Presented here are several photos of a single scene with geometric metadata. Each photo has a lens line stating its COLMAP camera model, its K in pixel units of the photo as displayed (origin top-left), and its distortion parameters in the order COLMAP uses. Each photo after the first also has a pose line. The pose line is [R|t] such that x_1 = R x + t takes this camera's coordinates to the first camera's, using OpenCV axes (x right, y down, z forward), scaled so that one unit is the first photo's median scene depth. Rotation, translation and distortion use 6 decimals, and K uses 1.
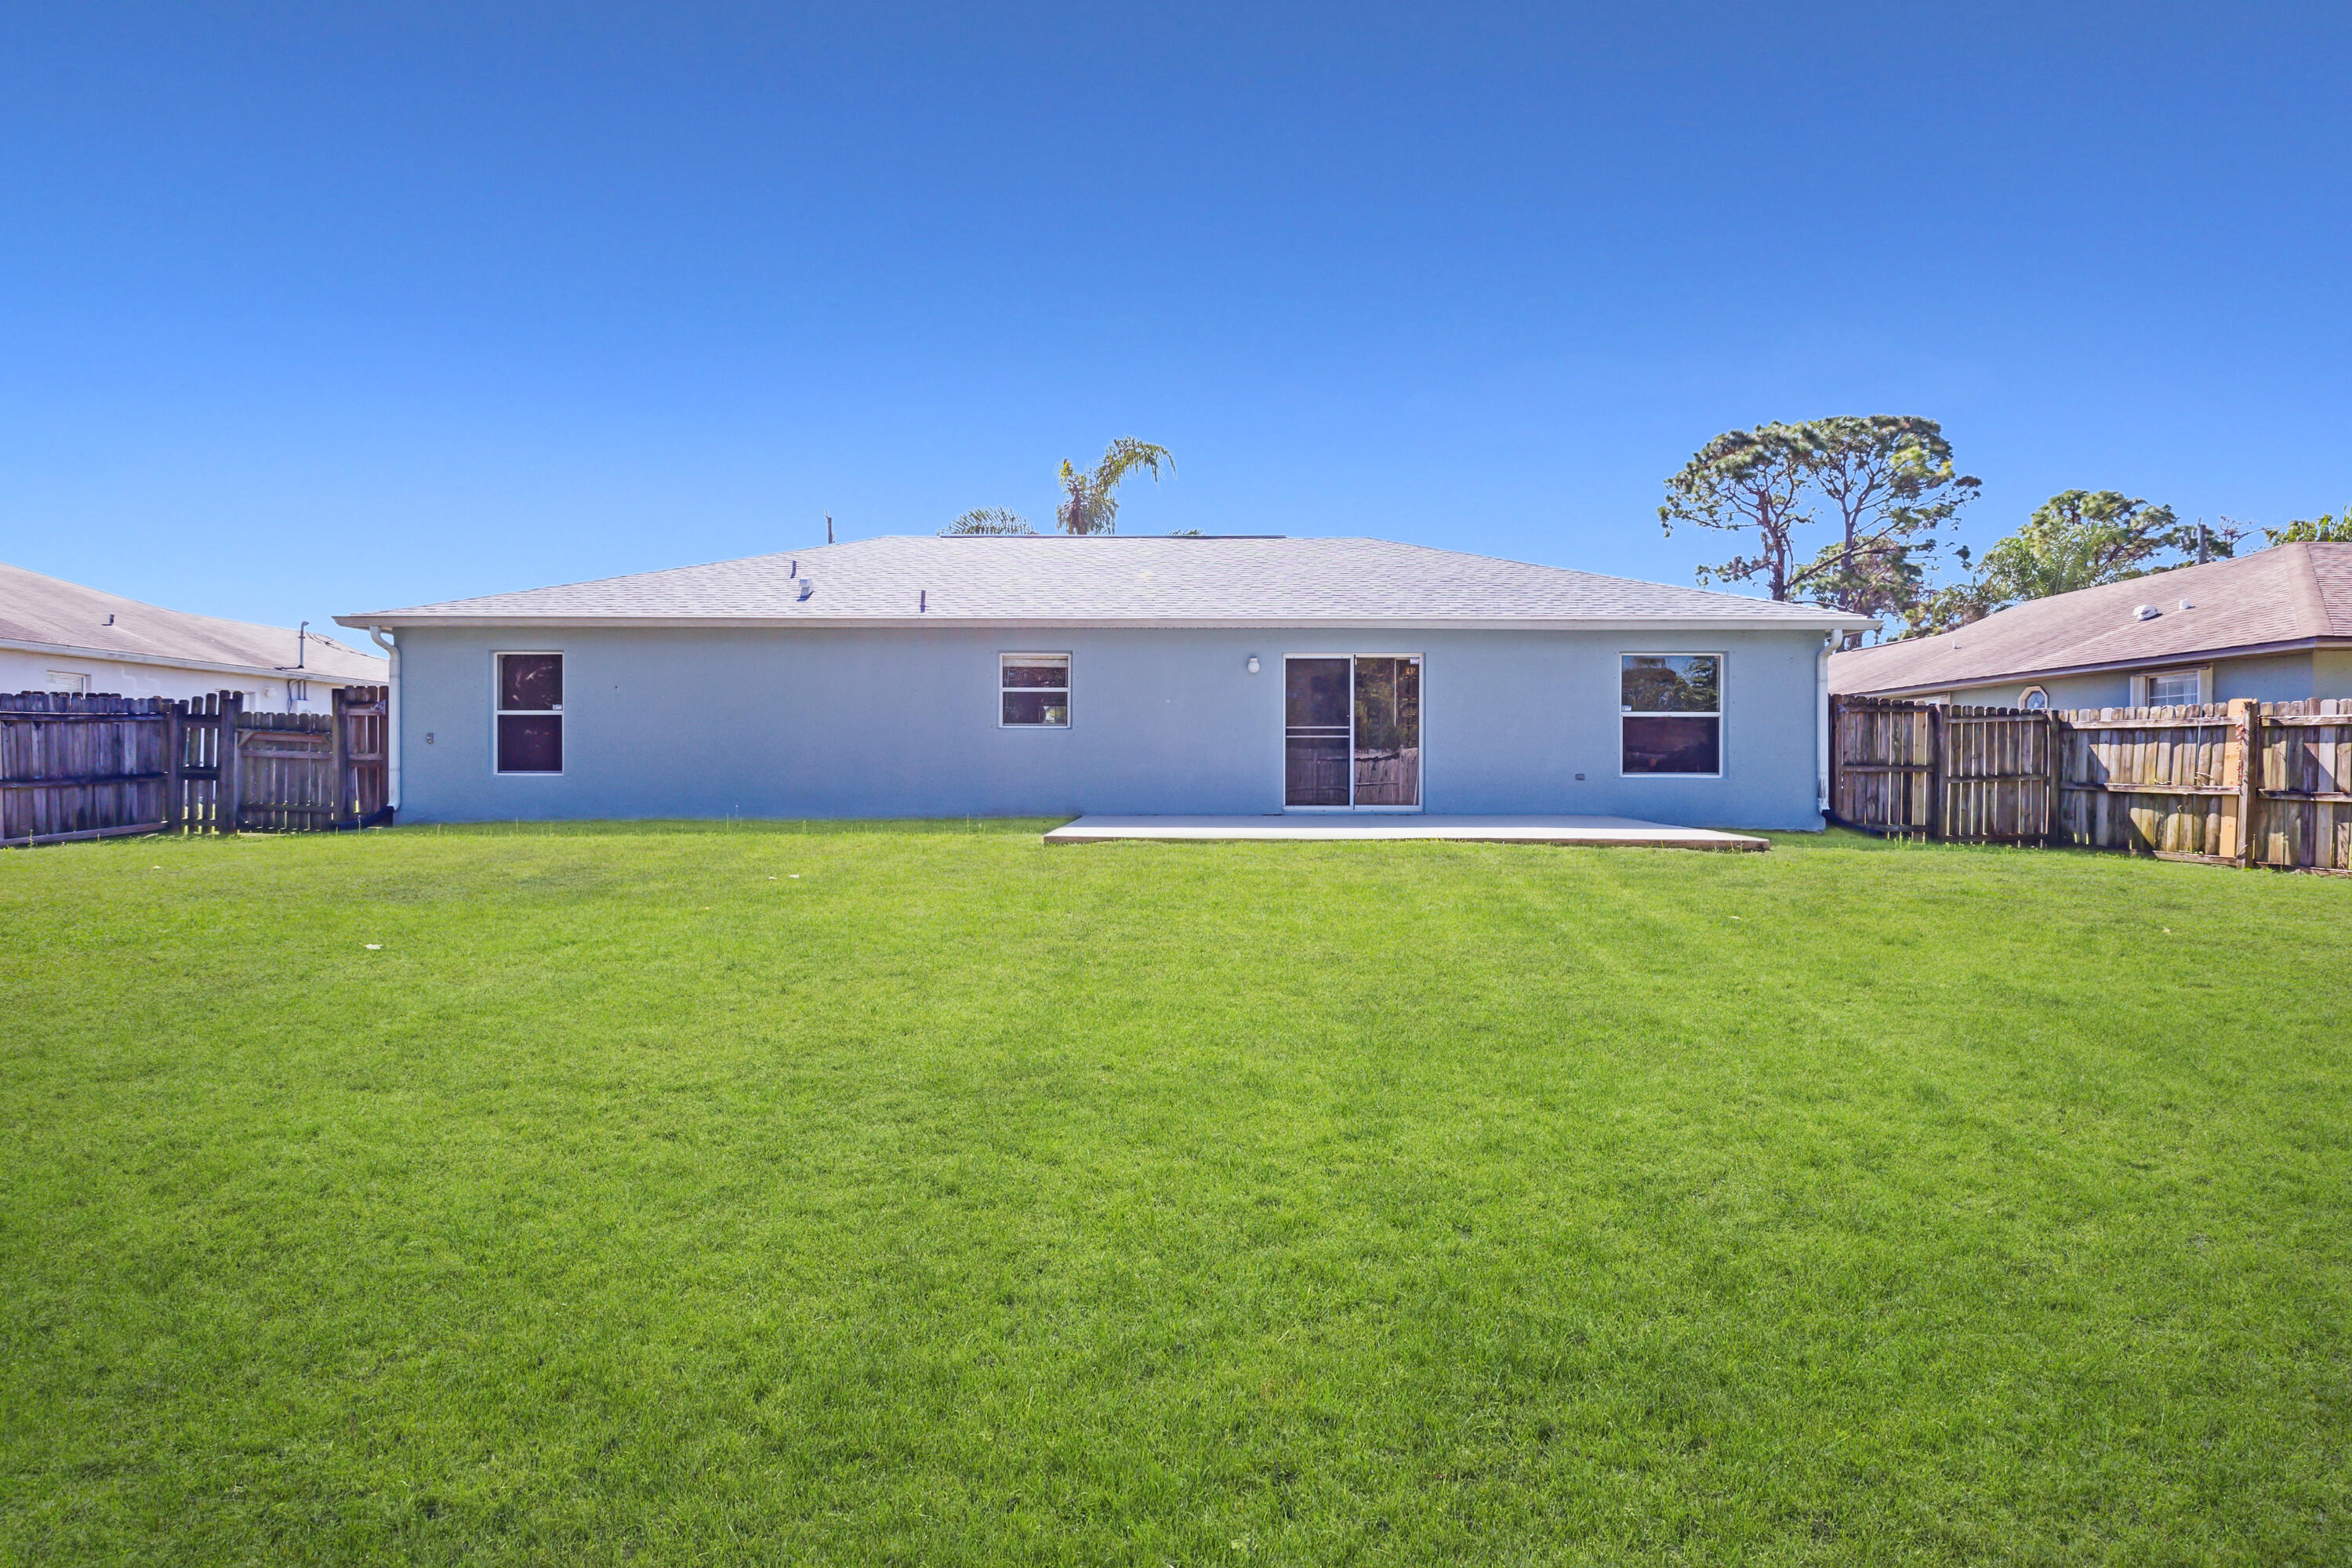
lens RADIAL K [[1049.6, 0, 1176.0], [0, 1049.6, 784.0], [0, 0, 1]] dist [0.000960, 0.000454]
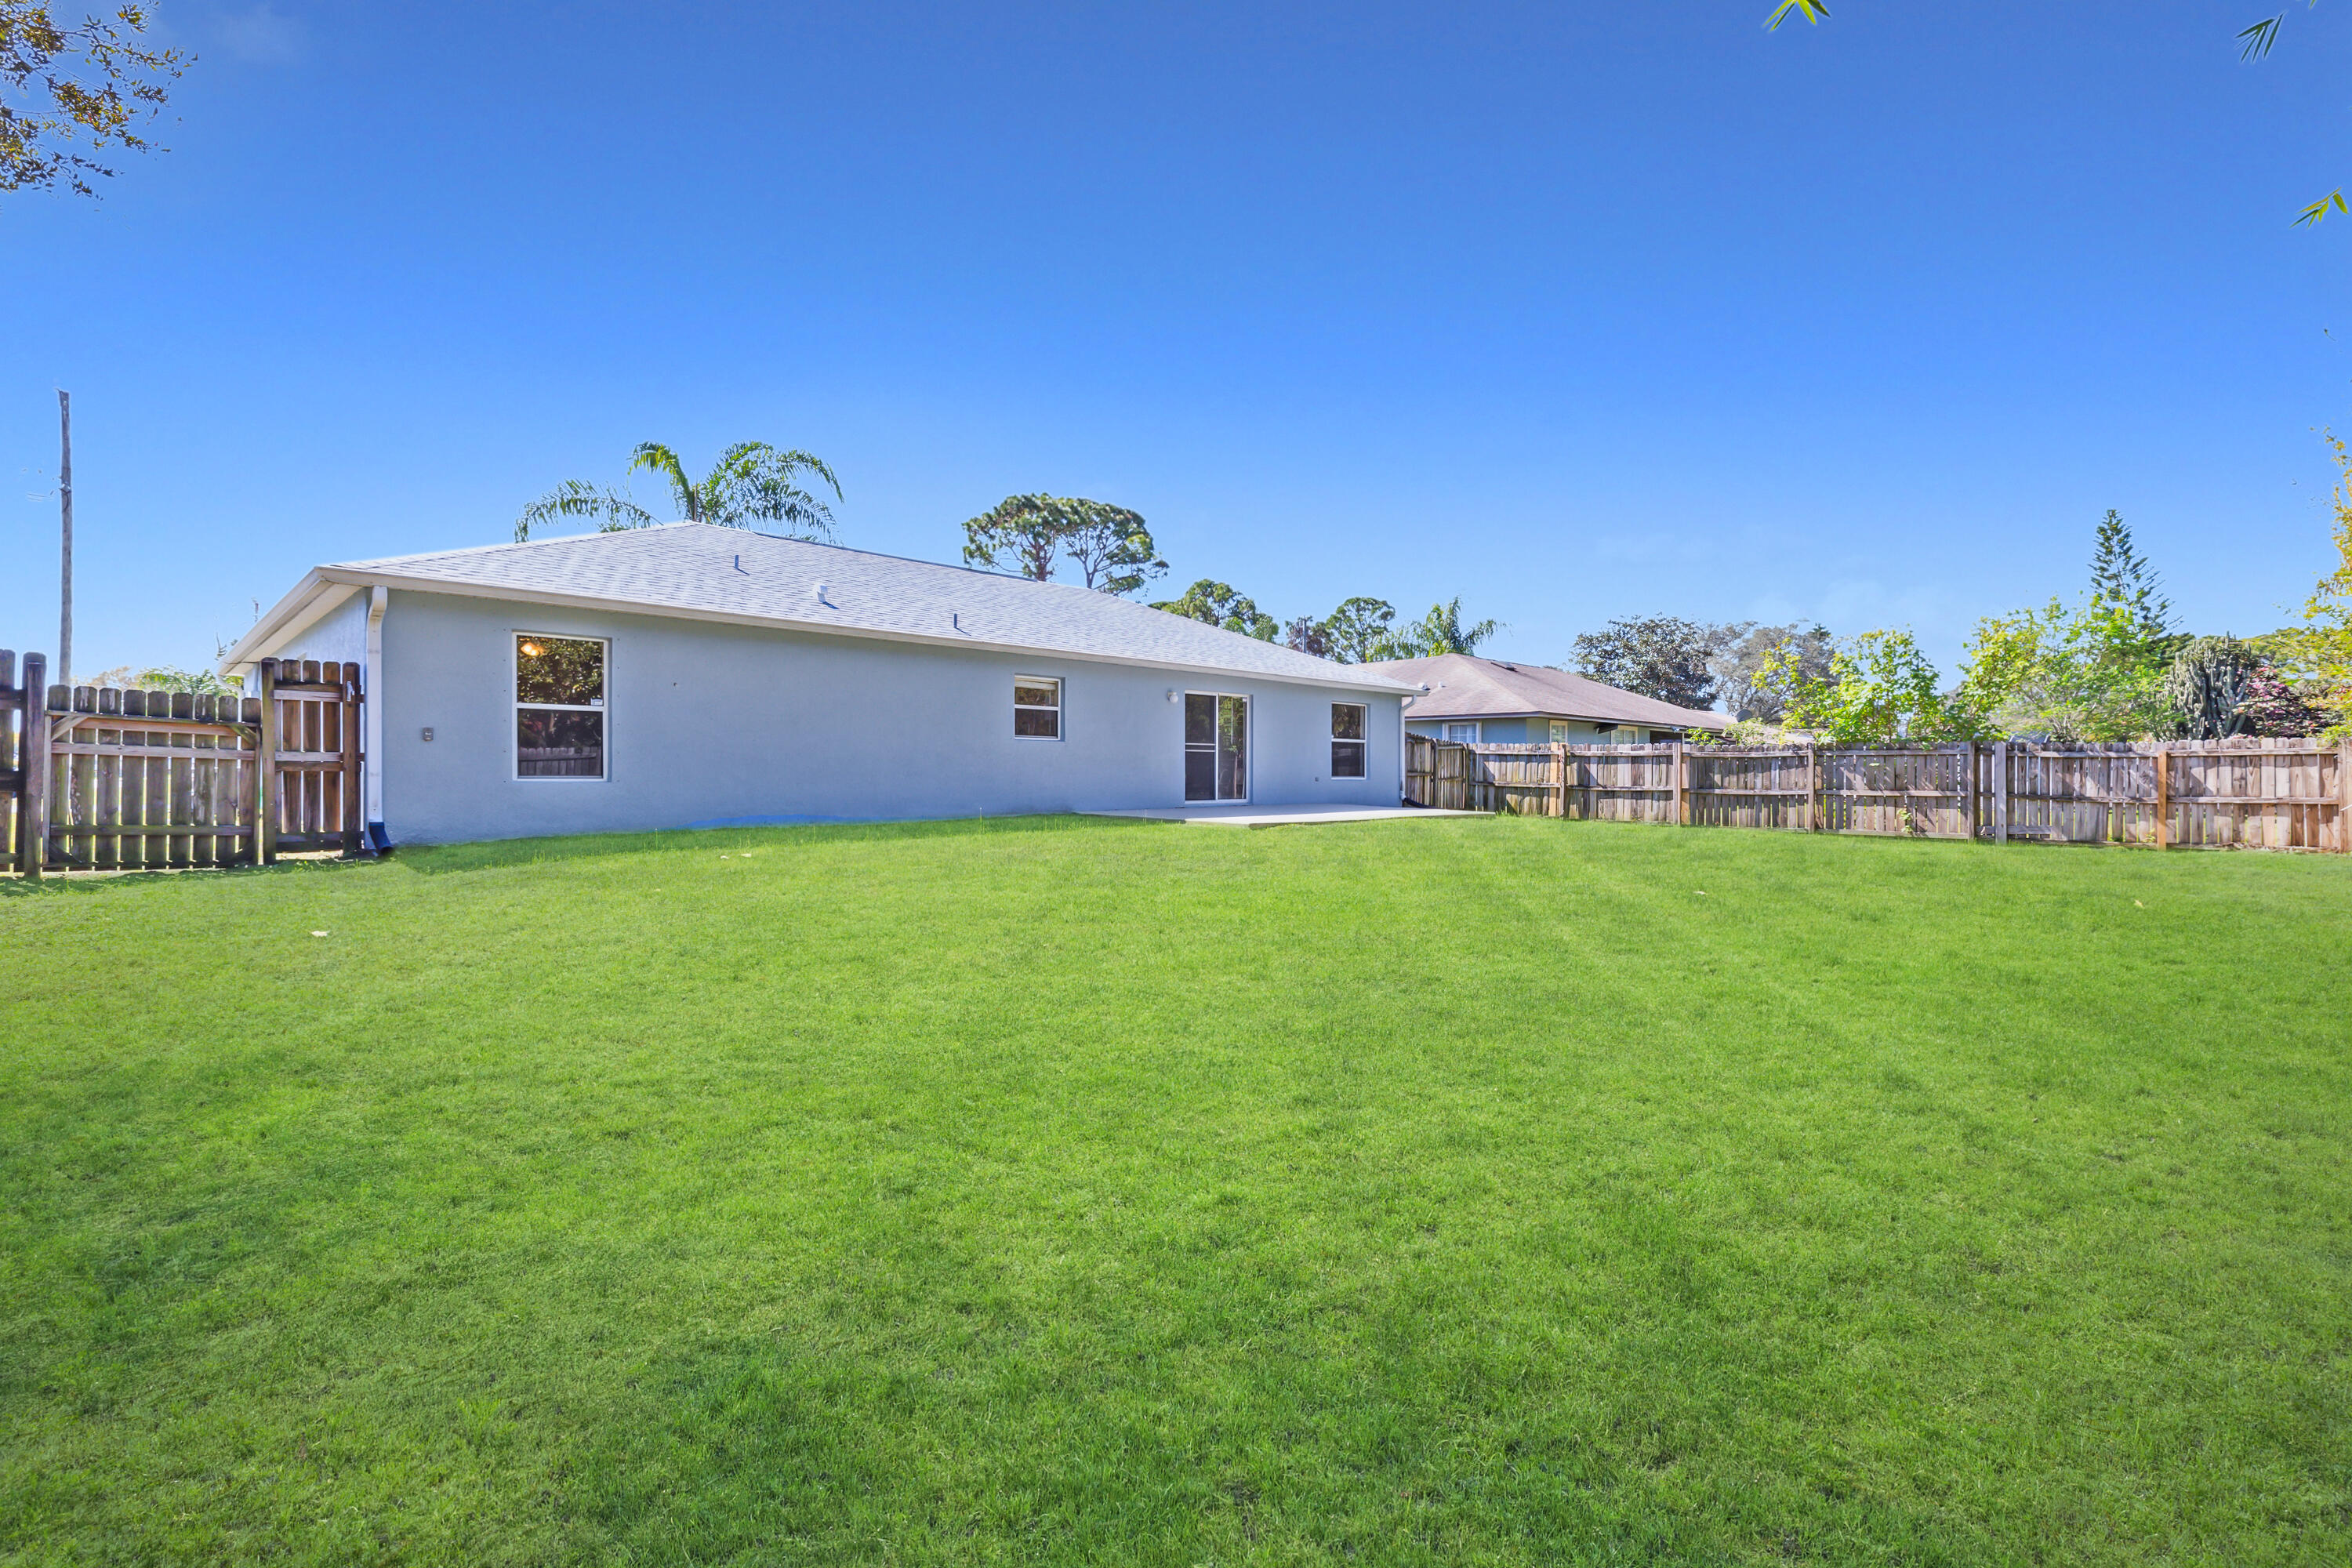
lens RADIAL K [[1049.6, 0, 1176.0], [0, 1049.6, 784.0], [0, 0, 1]] dist [0.000960, 0.000454]
pose [[0.696647, -0.006369, 0.717386, -0.877271], [0.004684, 0.999980, 0.004329, -0.007458], [-0.717399, 0.000344, 0.696663, 0.056277]]
